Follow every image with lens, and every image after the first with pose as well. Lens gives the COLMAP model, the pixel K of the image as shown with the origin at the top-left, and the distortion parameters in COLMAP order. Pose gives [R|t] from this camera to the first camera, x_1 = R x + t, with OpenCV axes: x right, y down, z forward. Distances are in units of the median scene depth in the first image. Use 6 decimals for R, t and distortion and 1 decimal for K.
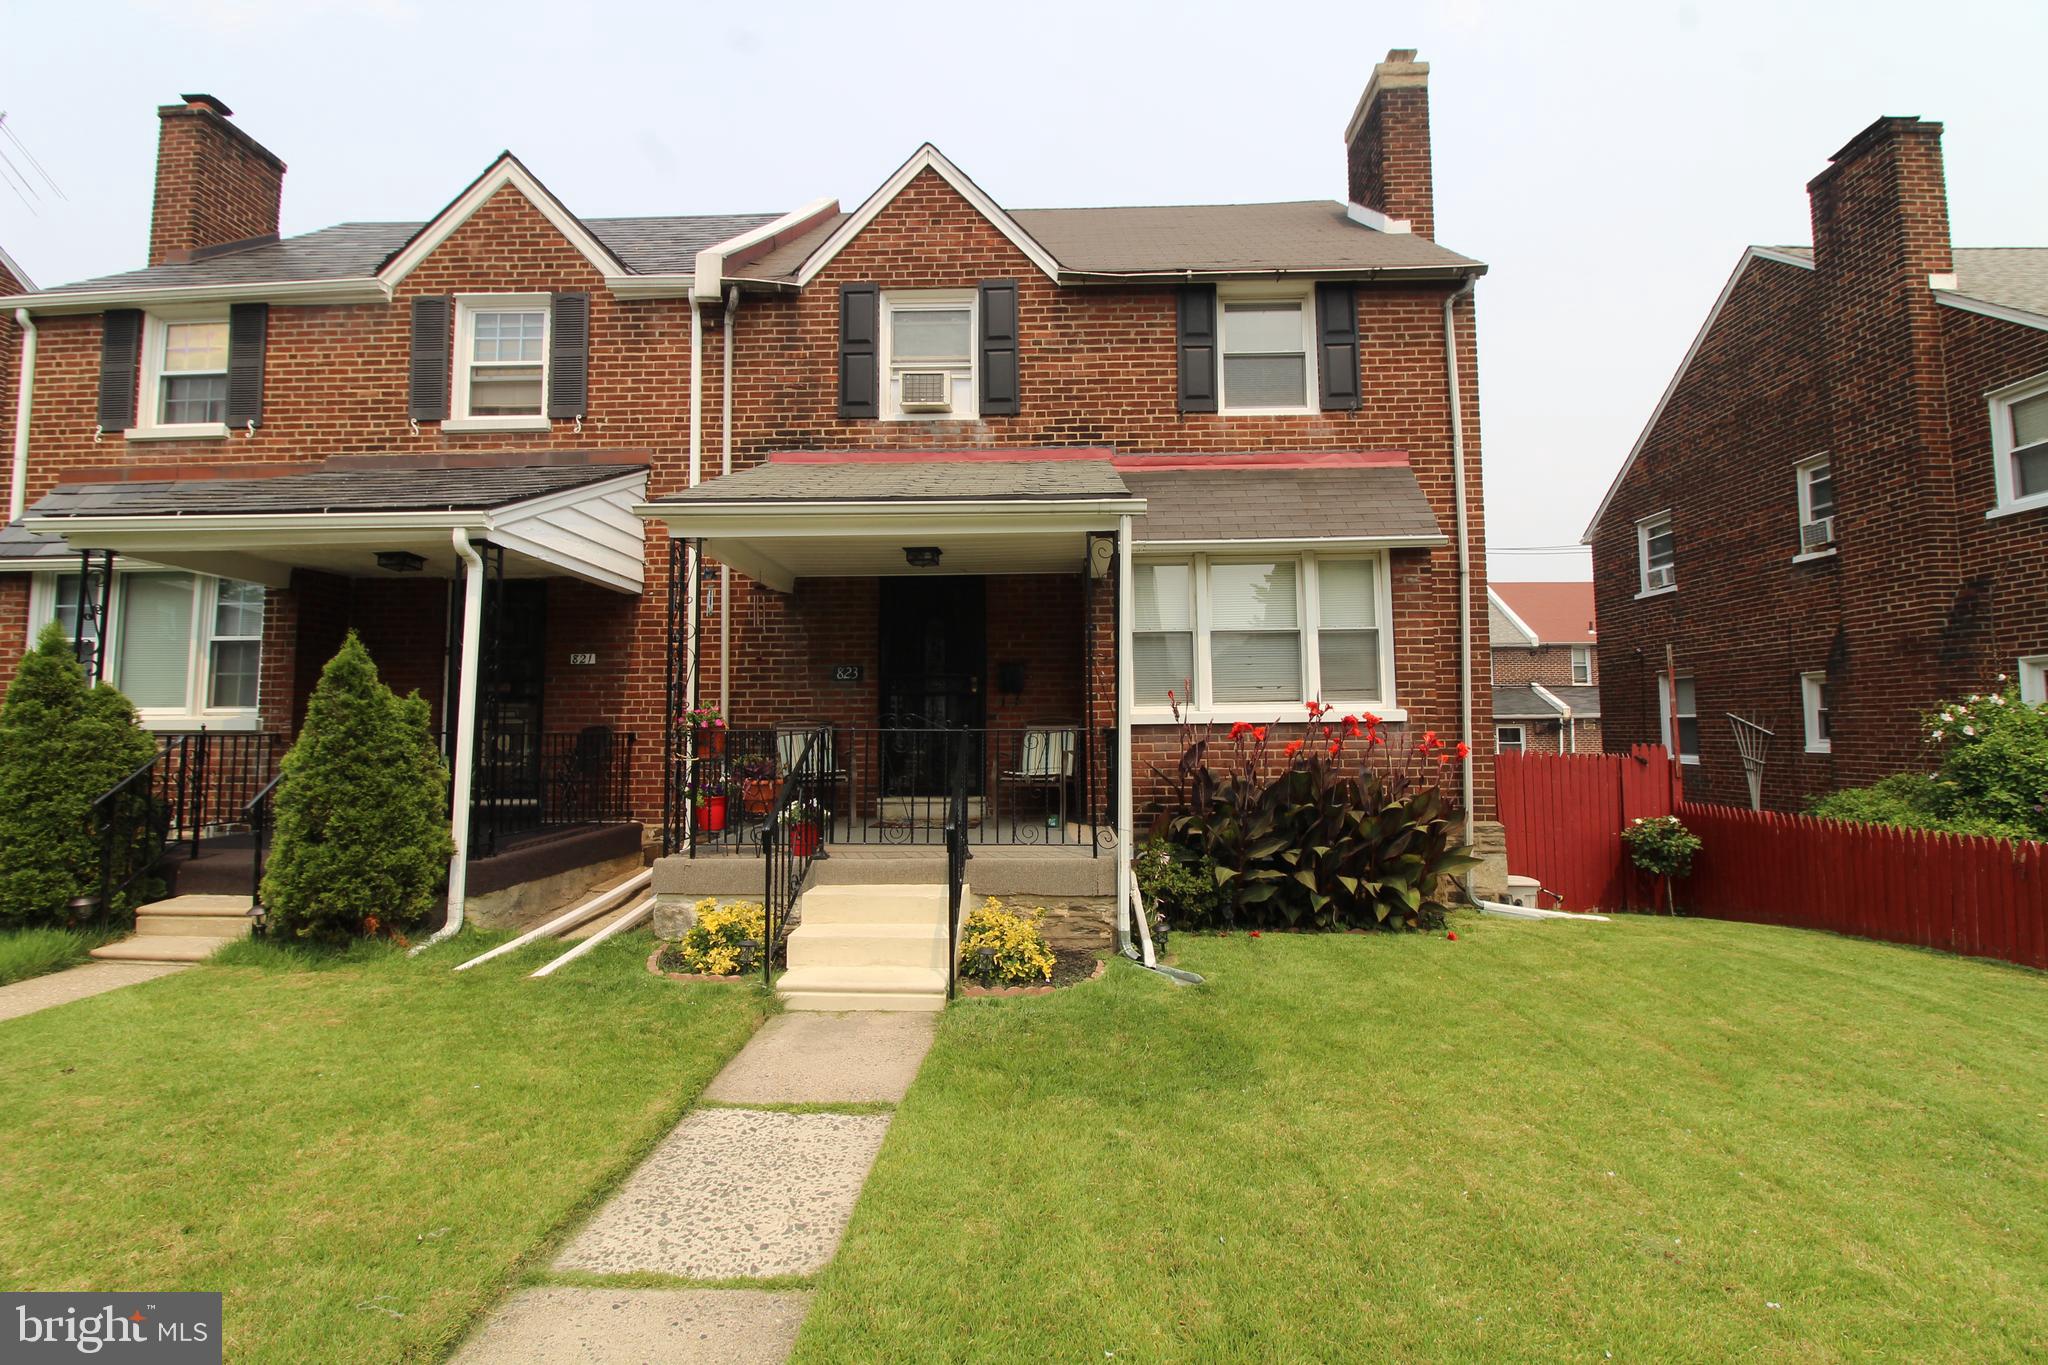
lens RADIAL K [[948.2, 0, 1020.9], [0, 948.2, 667.6], [0, 0, 1]] dist [-0.003574, -0.011724]
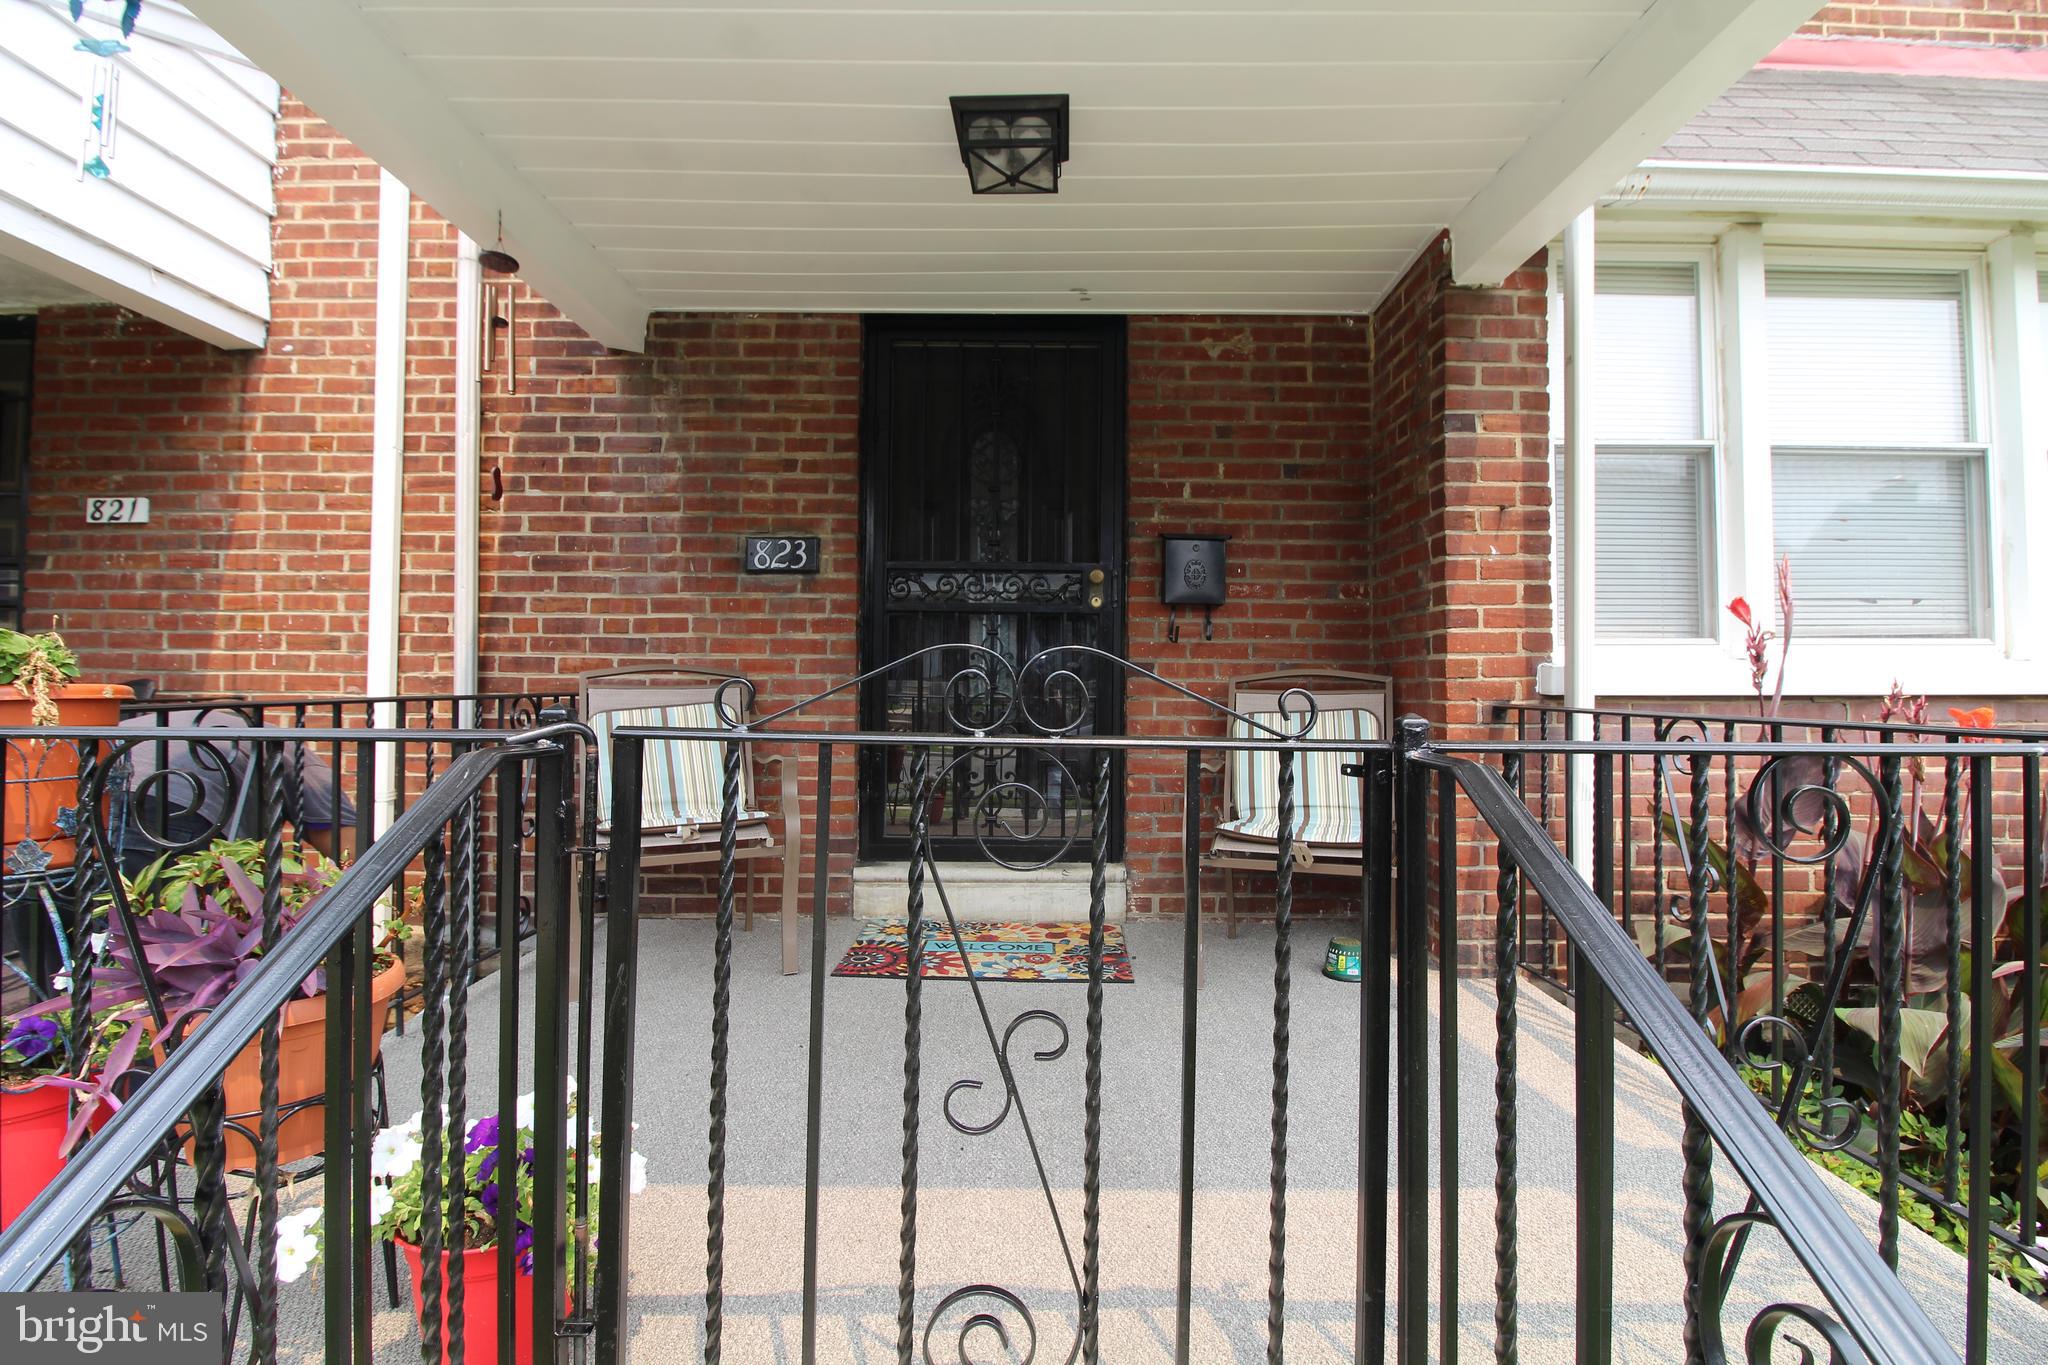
lens RADIAL K [[948.2, 0, 1022.1], [0, 948.2, 649.5], [0, 0, 1]] dist [-0.003574, -0.011724]
pose [[0.999459, 0.013483, 0.029994, -0.092354], [-0.014515, 0.999300, 0.034487, 0.030459], [-0.029508, -0.034904, 0.998955, 0.595111]]
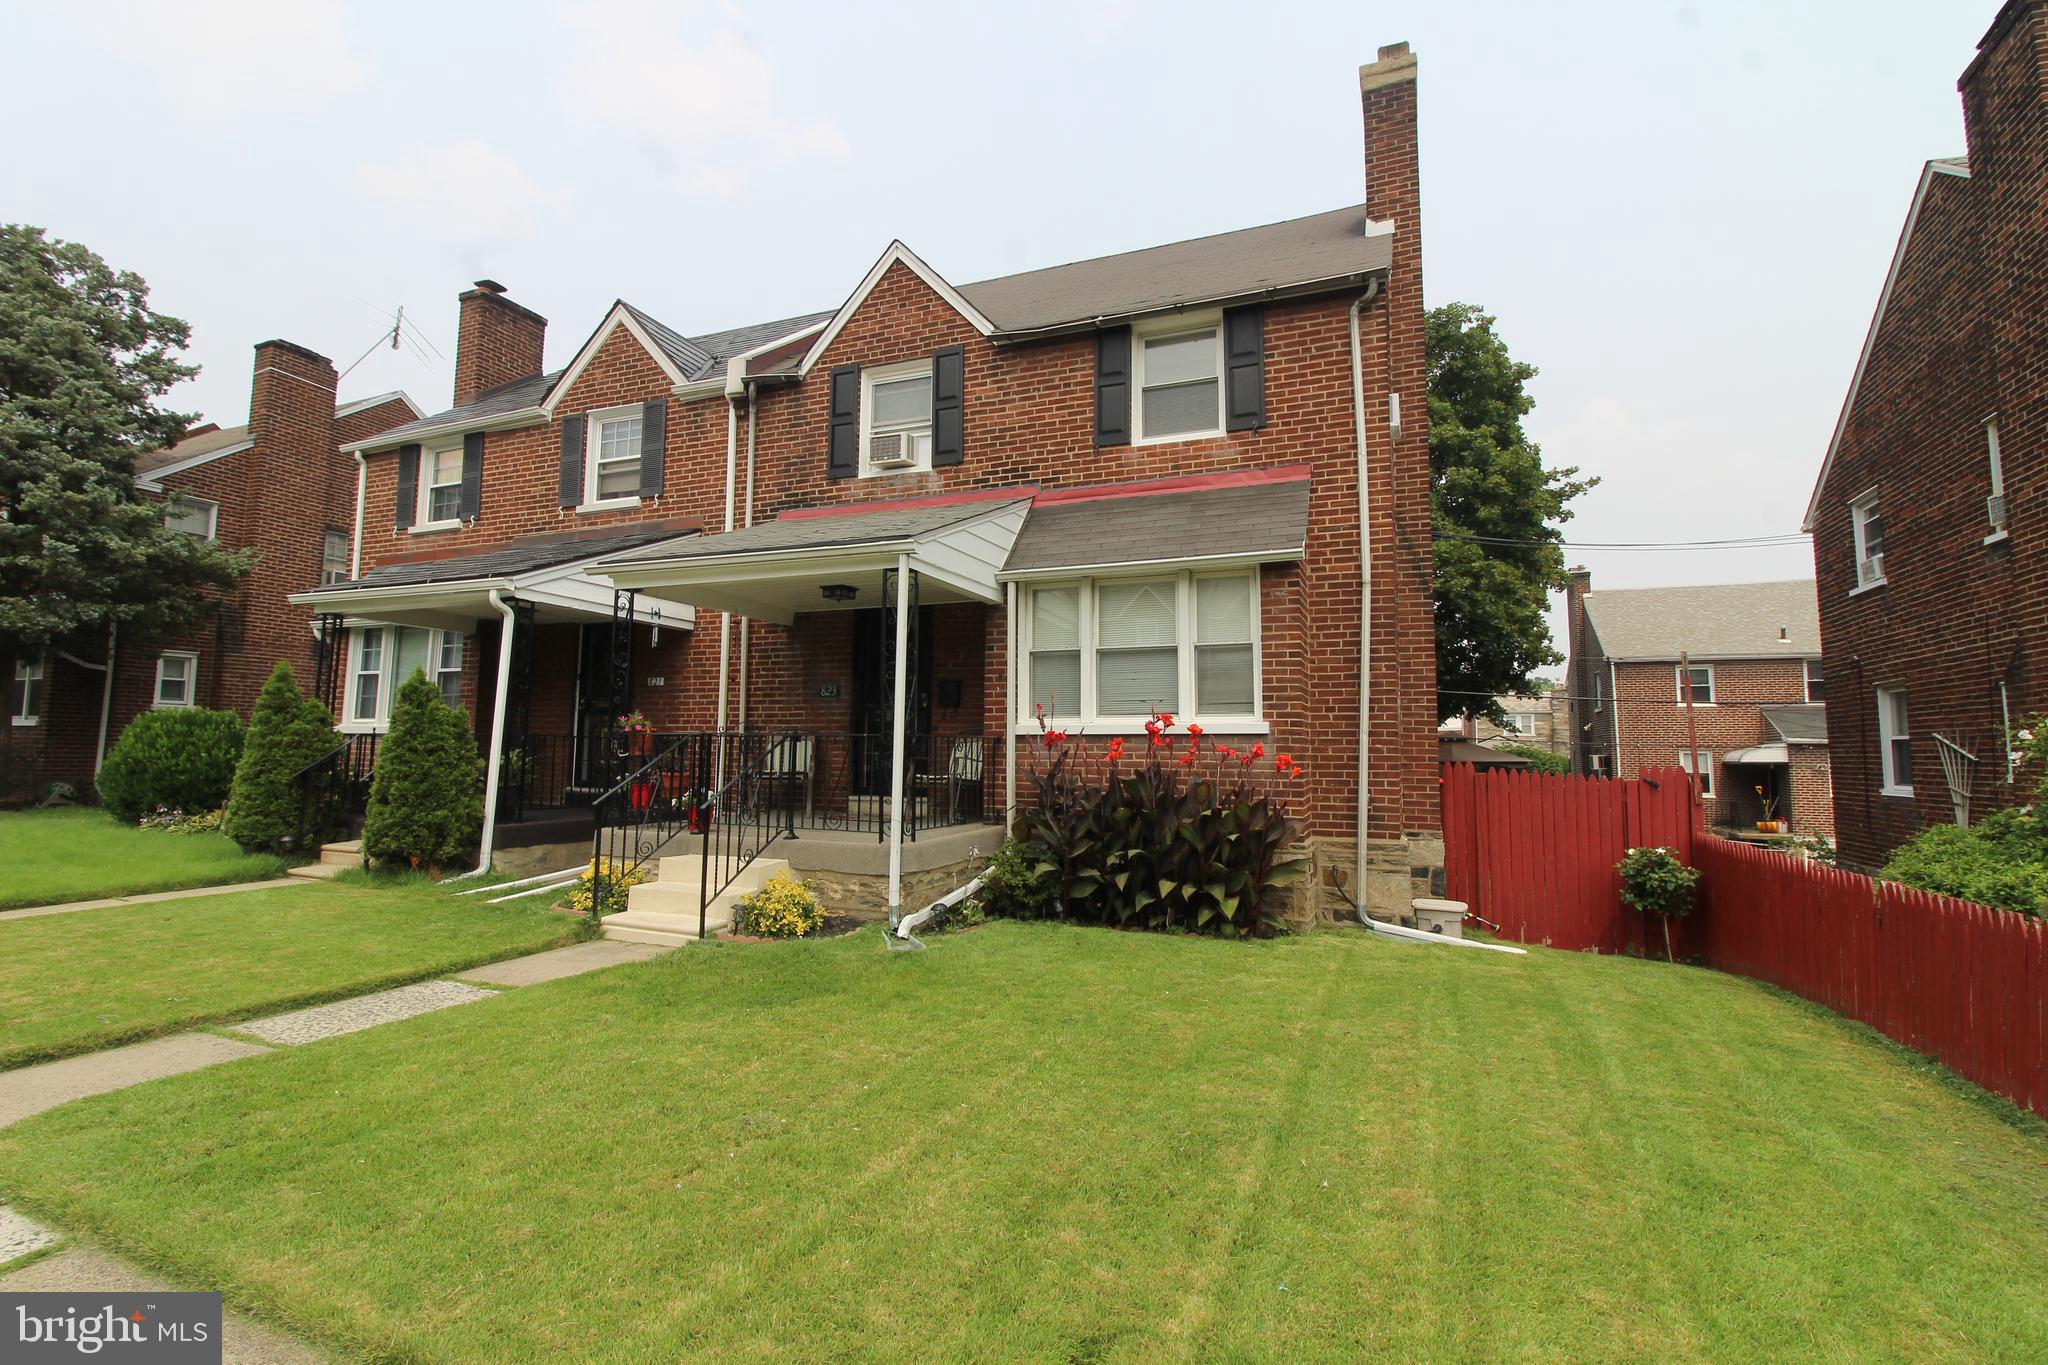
lens RADIAL K [[948.2, 0, 1026.4], [0, 948.2, 667.3], [0, 0, 1]] dist [-0.003574, -0.011724]
pose [[0.935755, -0.016413, -0.352270, 0.471618], [0.008136, 0.999655, -0.024965, 0.008000], [0.352558, 0.020495, 0.935565, -0.034894]]
